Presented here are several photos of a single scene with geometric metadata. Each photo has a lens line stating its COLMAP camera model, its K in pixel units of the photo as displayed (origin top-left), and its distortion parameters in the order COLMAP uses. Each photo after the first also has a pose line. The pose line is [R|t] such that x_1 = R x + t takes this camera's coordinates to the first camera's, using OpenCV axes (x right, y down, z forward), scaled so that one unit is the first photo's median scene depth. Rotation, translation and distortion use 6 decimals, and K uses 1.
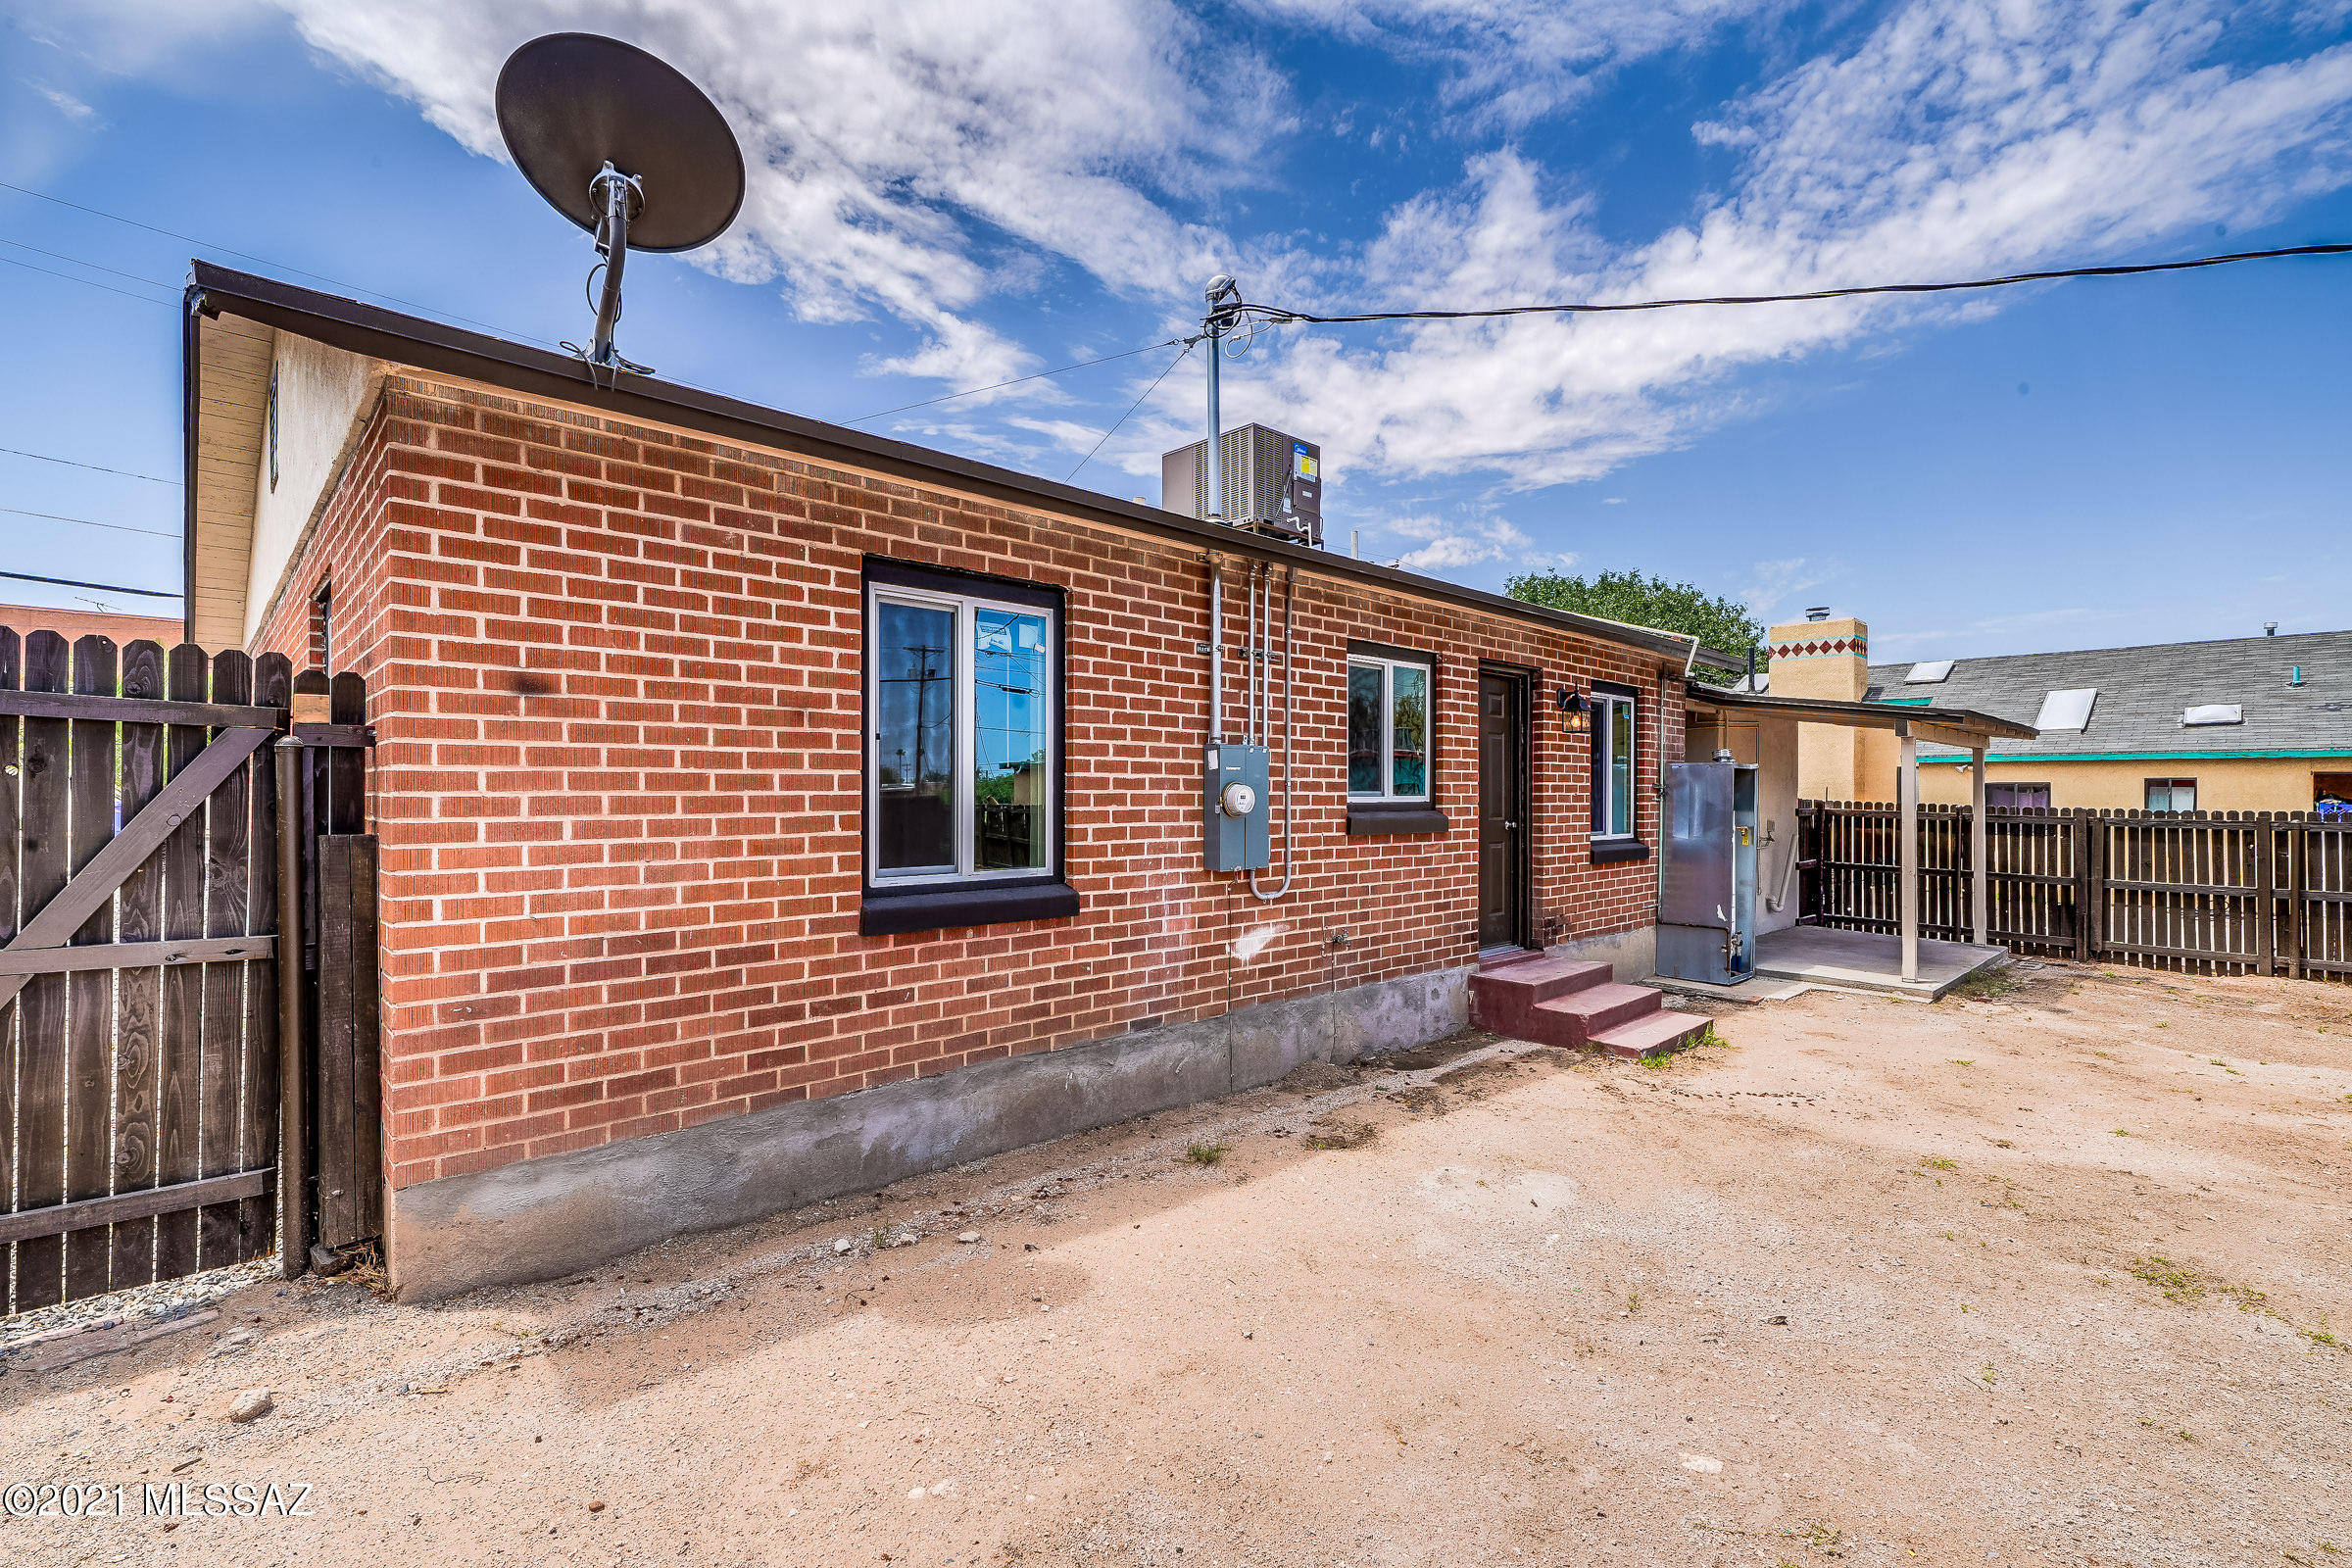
lens RADIAL K [[1052.4, 0, 1166.3], [0, 1052.4, 797.0], [0, 0, 1]] dist [-0.000057, 0.000186]
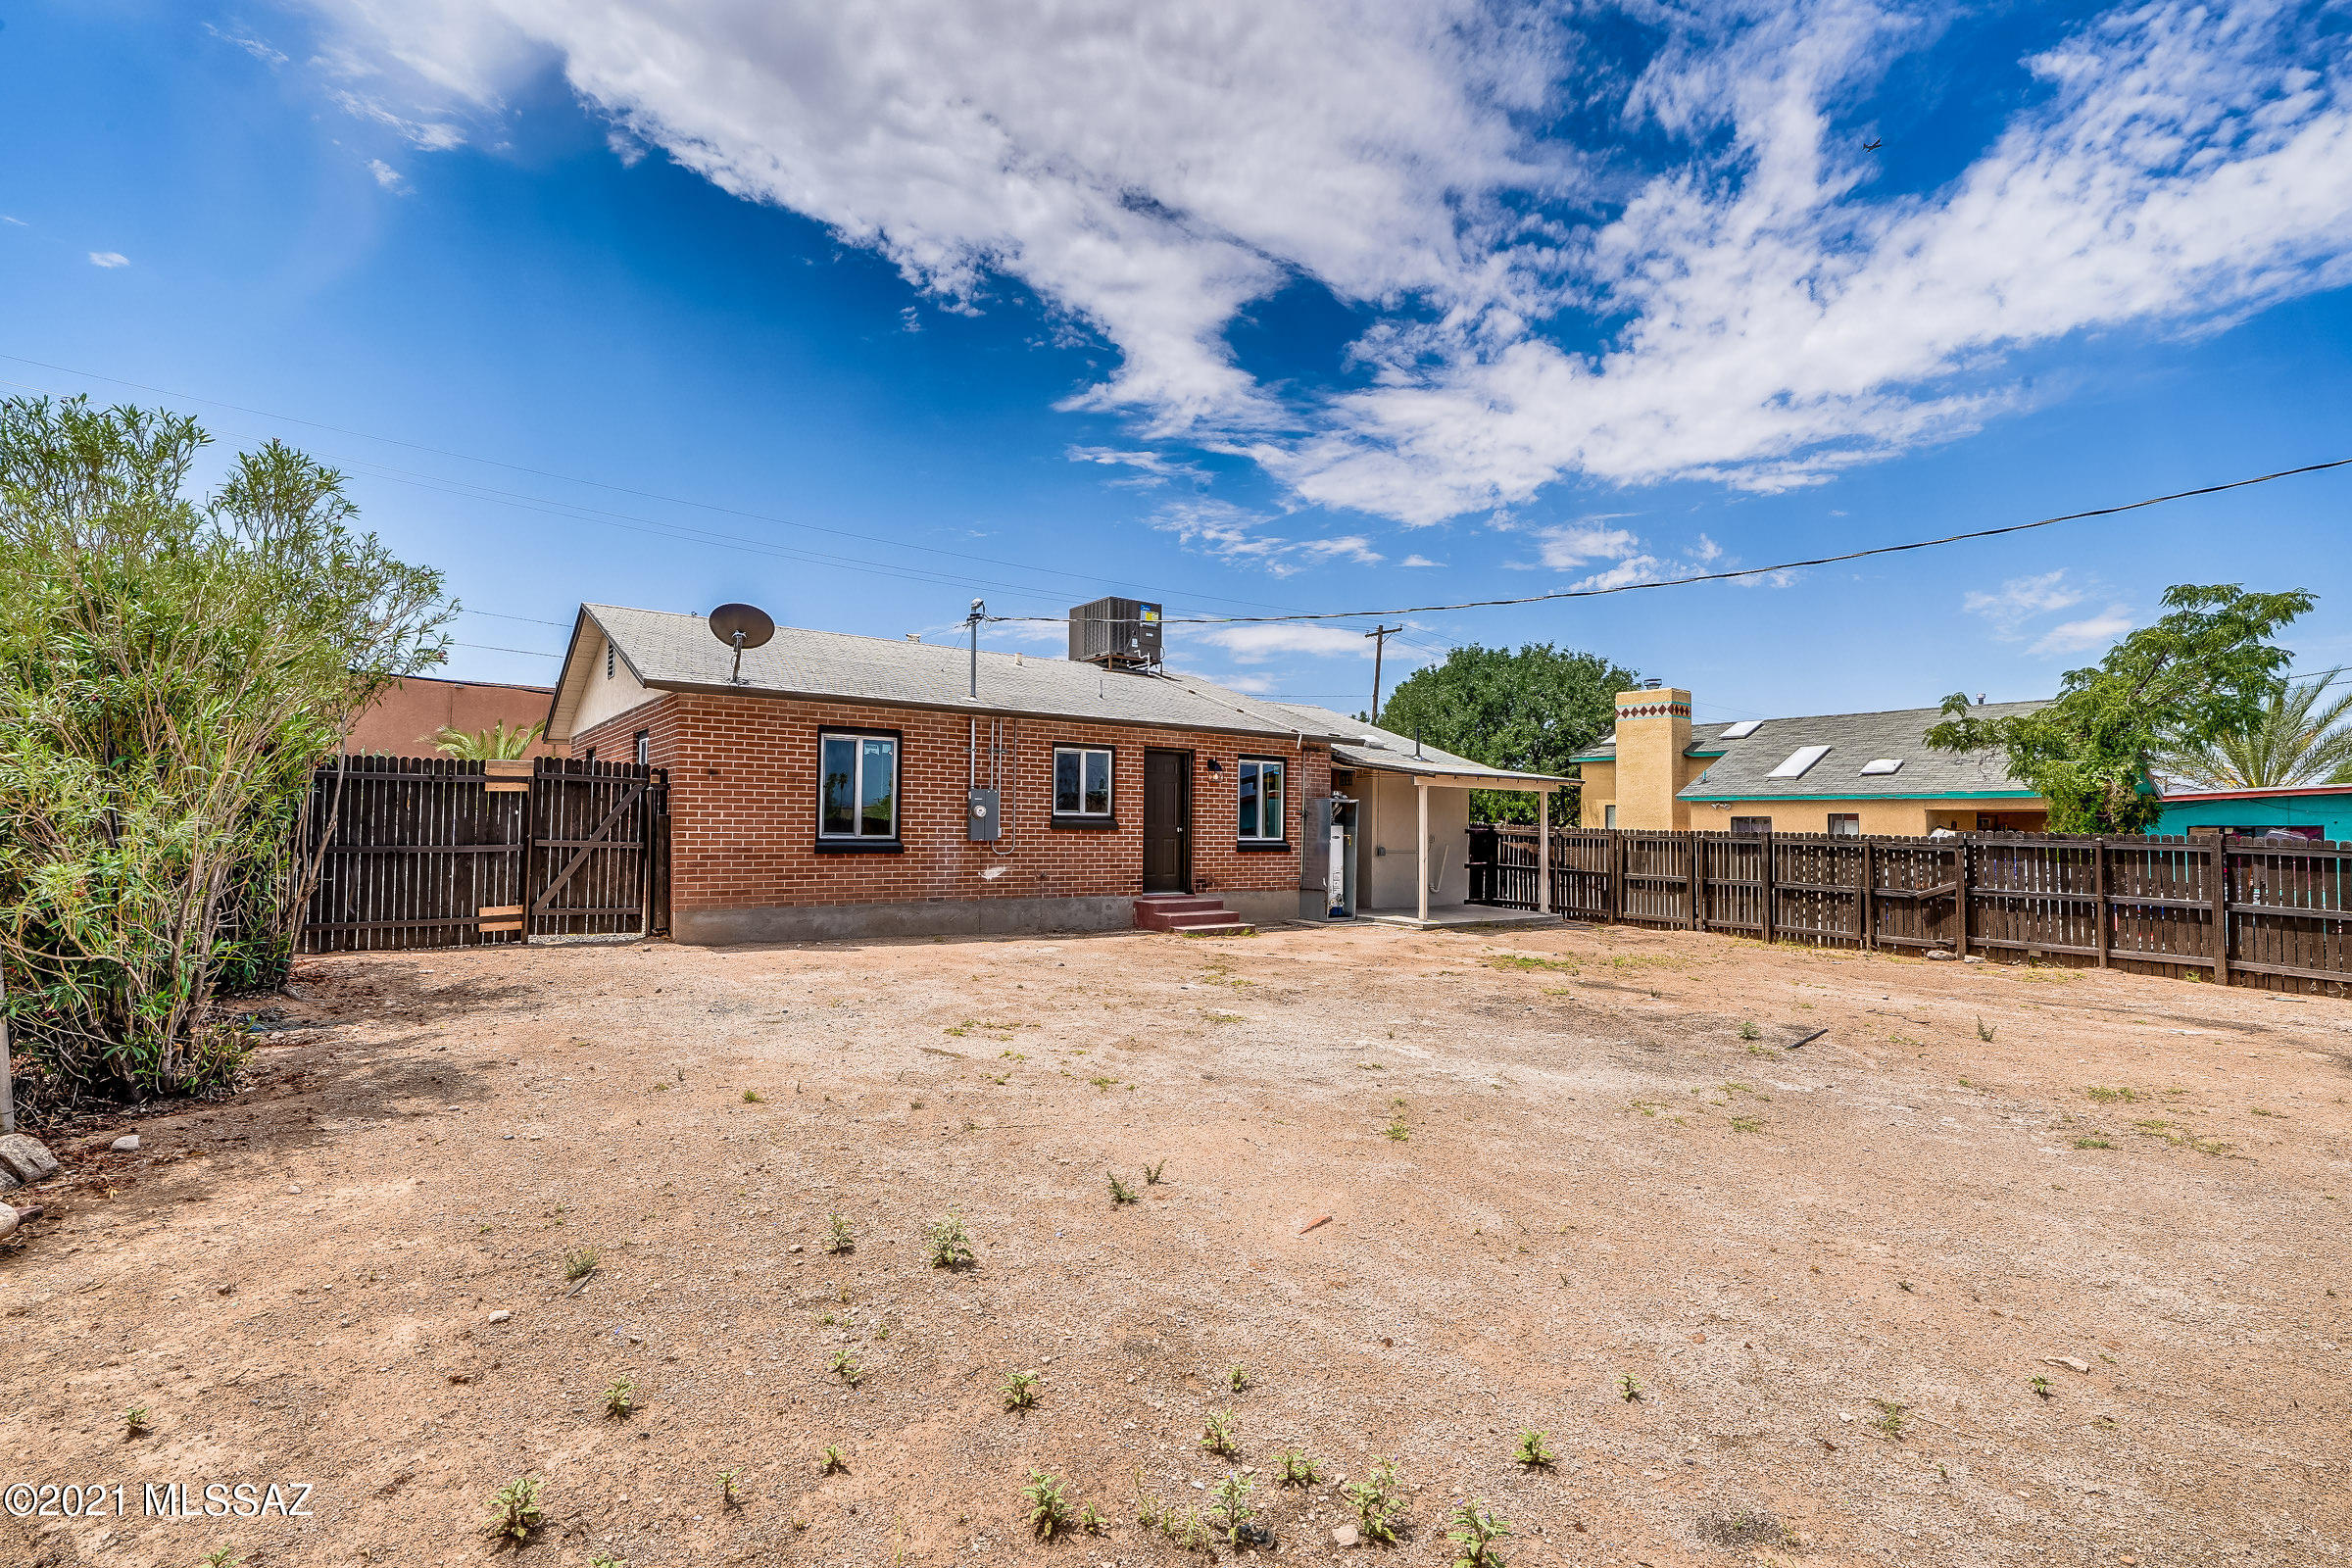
lens RADIAL K [[1052.4, 0, 1166.3], [0, 1052.4, 797.0], [0, 0, 1]] dist [-0.000057, 0.000186]
pose [[0.993135, 0.006198, -0.116806, 0.856191], [-0.010119, 0.999404, -0.033008, 0.049322], [0.116532, 0.033963, 0.992606, -1.509103]]
